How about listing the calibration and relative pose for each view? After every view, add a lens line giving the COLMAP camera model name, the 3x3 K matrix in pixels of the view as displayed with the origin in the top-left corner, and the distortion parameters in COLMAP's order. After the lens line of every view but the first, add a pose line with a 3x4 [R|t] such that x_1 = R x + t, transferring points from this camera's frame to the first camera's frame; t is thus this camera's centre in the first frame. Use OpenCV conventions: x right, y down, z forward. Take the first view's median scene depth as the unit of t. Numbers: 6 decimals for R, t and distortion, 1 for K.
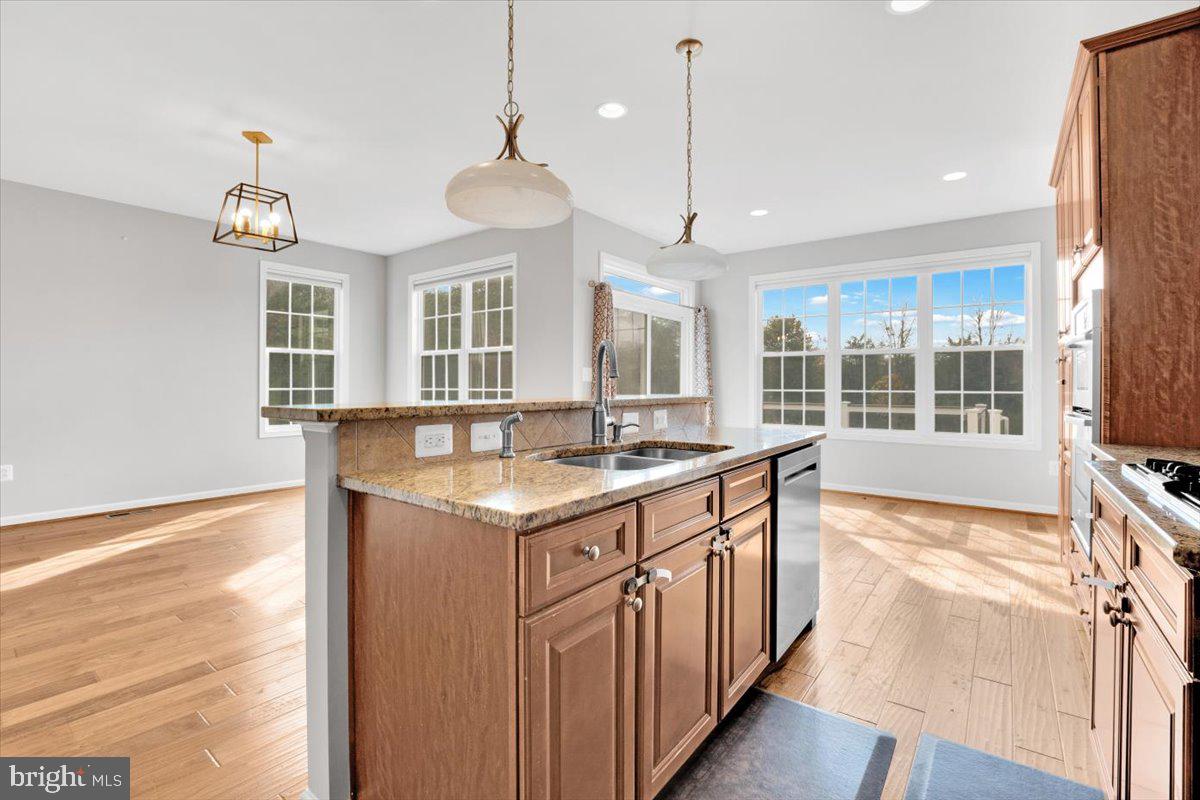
lens RADIAL K [[531.7, 0, 623.7], [0, 531.7, 378.4], [0, 0, 1]] dist [-0.026145, 0.001281]
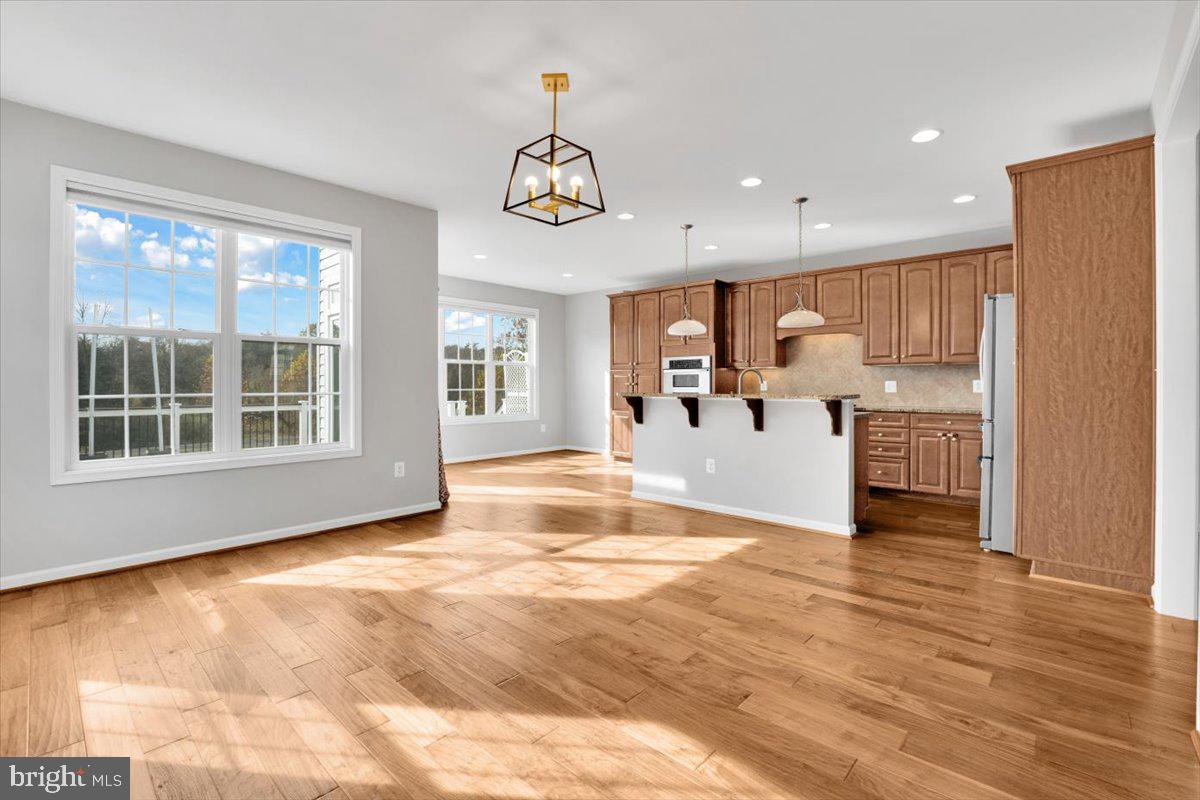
lens RADIAL K [[531.7, 0, 580.1], [0, 531.7, 386.6], [0, 0, 1]] dist [-0.026145, 0.001281]
pose [[0.119044, -0.003922, 0.992881, -0.910207], [-0.009439, 0.999943, 0.005082, 0.004601], [-0.992844, -0.009977, 0.119000, 0.525264]]
